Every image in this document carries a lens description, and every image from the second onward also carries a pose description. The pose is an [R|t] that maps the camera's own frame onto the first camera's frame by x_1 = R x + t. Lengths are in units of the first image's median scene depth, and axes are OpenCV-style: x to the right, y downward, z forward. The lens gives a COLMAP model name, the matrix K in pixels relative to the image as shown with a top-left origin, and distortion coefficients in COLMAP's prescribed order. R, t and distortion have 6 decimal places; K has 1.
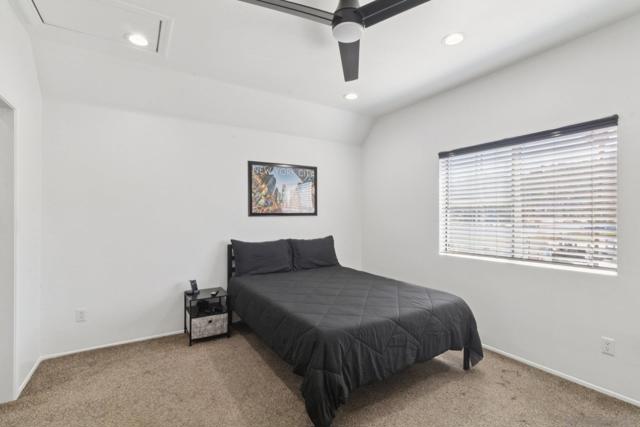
lens RADIAL K [[300.8, 0, 320.0], [0, 300.8, 213.5], [0, 0, 1]] dist [-0.000354, 0.000199]
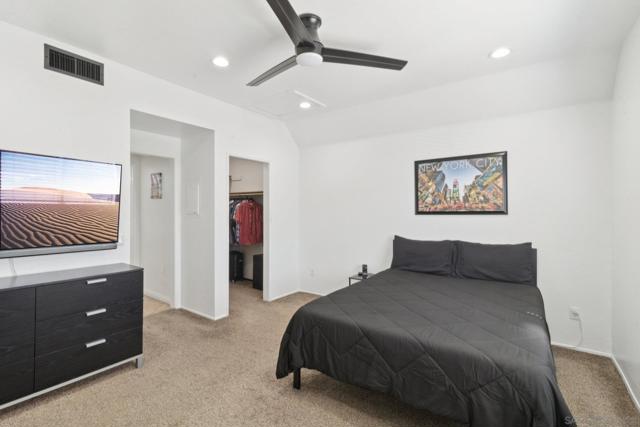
lens RADIAL K [[300.8, 0, 320.0], [0, 300.8, 213.5], [0, 0, 1]] dist [-0.000354, 0.000199]
pose [[0.383458, 0.009779, -0.923507, 0.572730], [0.002461, 0.999930, 0.011610, -0.007020], [0.923555, -0.006725, 0.383407, 0.292479]]
